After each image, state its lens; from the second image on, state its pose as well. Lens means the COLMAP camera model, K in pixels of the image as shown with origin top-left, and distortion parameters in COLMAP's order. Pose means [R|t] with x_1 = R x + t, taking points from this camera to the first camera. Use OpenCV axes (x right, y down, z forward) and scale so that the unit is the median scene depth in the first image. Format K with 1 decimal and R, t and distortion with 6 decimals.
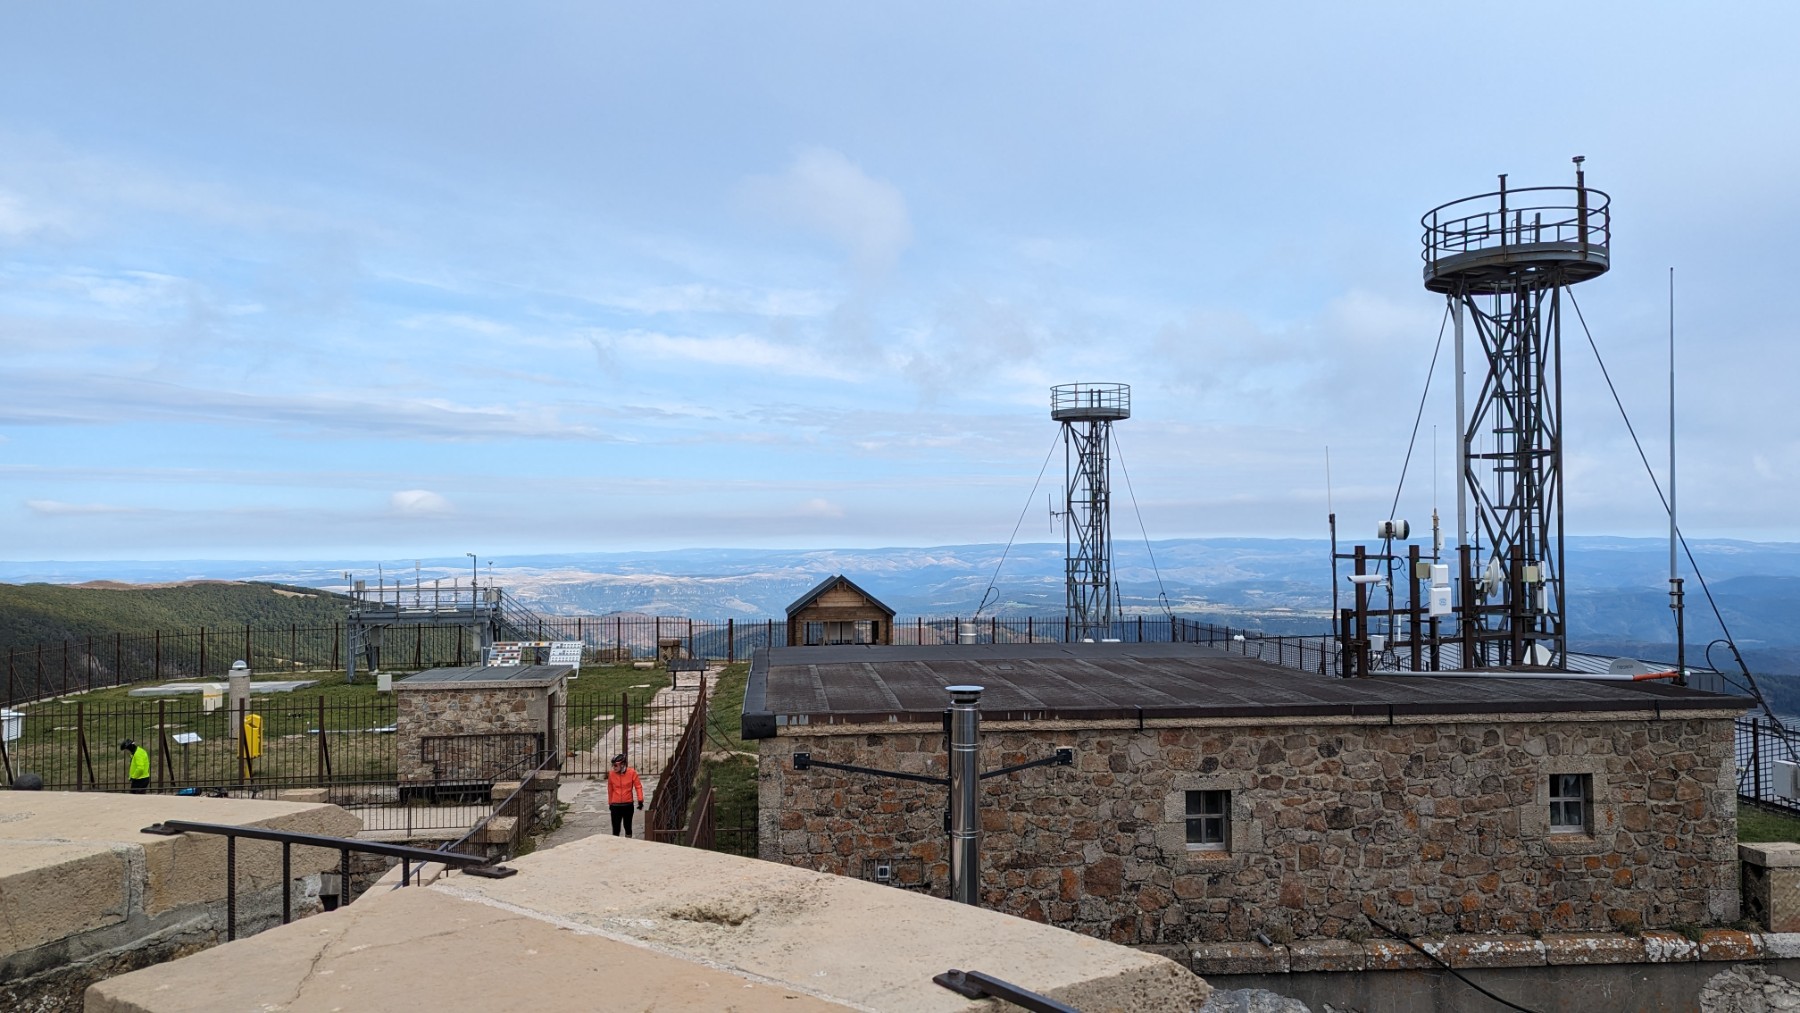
lens RADIAL K [[1276.1, 0, 891.8], [0, 1276.1, 519.9], [0, 0, 1]] dist [0.091278, -0.084219]
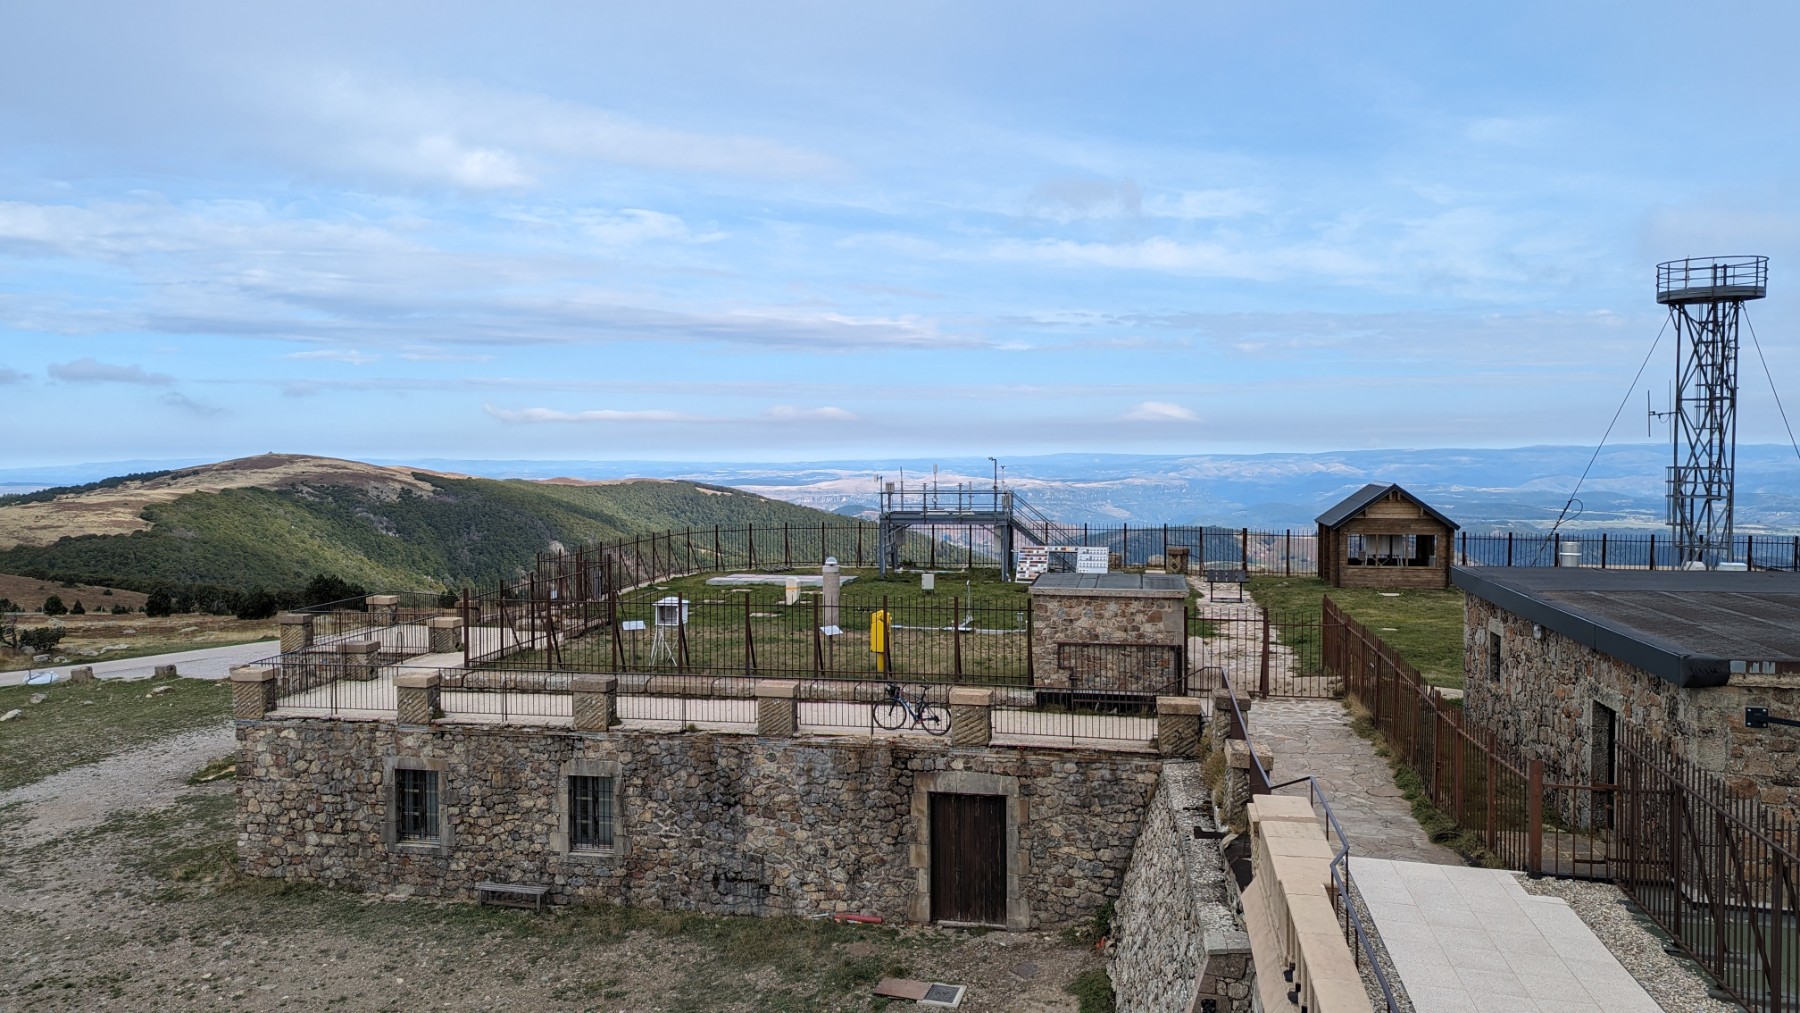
lens RADIAL K [[1276.1, 0, 891.8], [0, 1276.1, 519.9], [0, 0, 1]] dist [0.091278, -0.084219]
pose [[0.958101, 0.021294, -0.285639, -0.253920], [0.000008, 0.997231, 0.074367, 0.002022], [0.286431, -0.071253, 0.955448, 0.045472]]
